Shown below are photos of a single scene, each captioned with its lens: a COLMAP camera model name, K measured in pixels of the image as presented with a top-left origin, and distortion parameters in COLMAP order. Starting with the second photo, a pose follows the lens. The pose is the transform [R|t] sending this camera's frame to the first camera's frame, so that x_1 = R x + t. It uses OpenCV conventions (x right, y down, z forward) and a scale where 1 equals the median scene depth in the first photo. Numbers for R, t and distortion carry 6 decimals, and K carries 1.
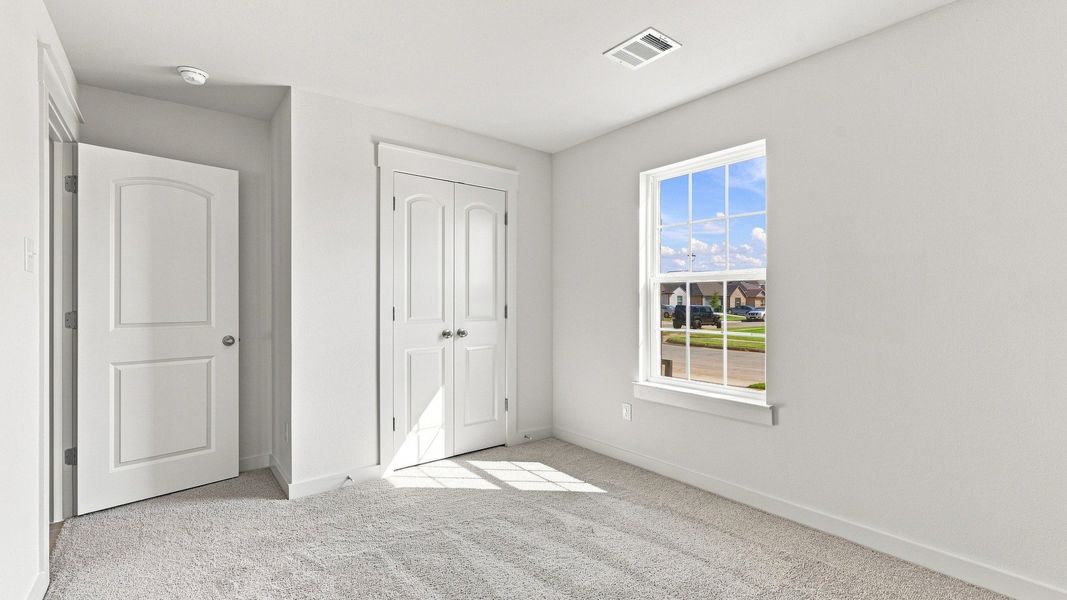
lens RADIAL K [[479.7, 0, 536.3], [0, 479.7, 299.3], [0, 0, 1]] dist [0.001541, -0.000003]
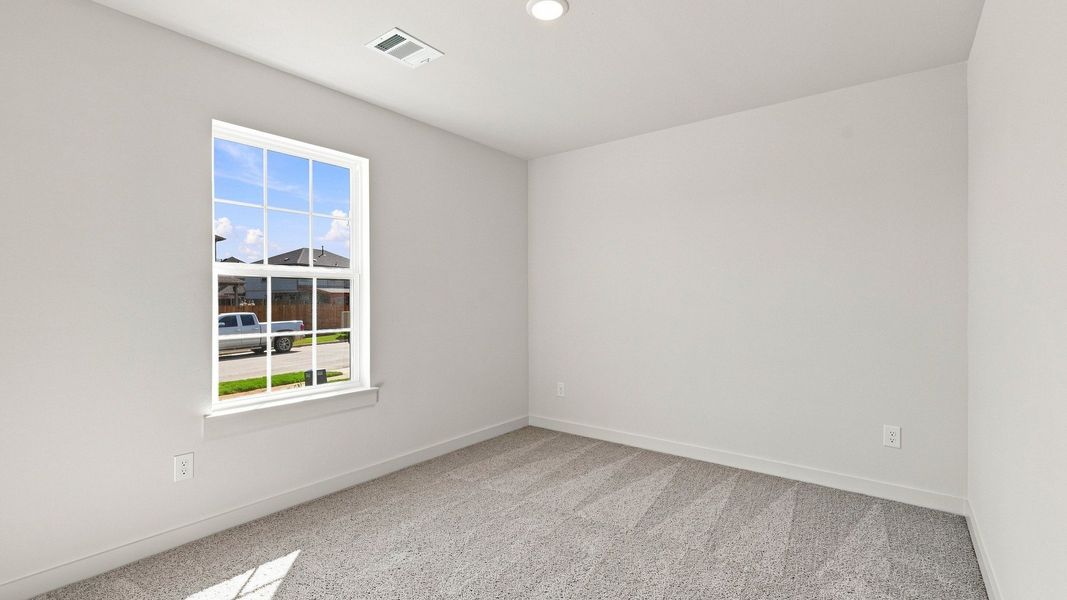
lens RADIAL K [[479.7, 0, 535.7], [0, 479.7, 298.9], [0, 0, 1]] dist [0.001541, -0.000003]
pose [[-0.257003, -0.000669, 0.966410, -0.677291], [0.001953, 0.999997, 0.001211, 0.003125], [-0.966409, 0.002199, -0.257001, 0.823877]]
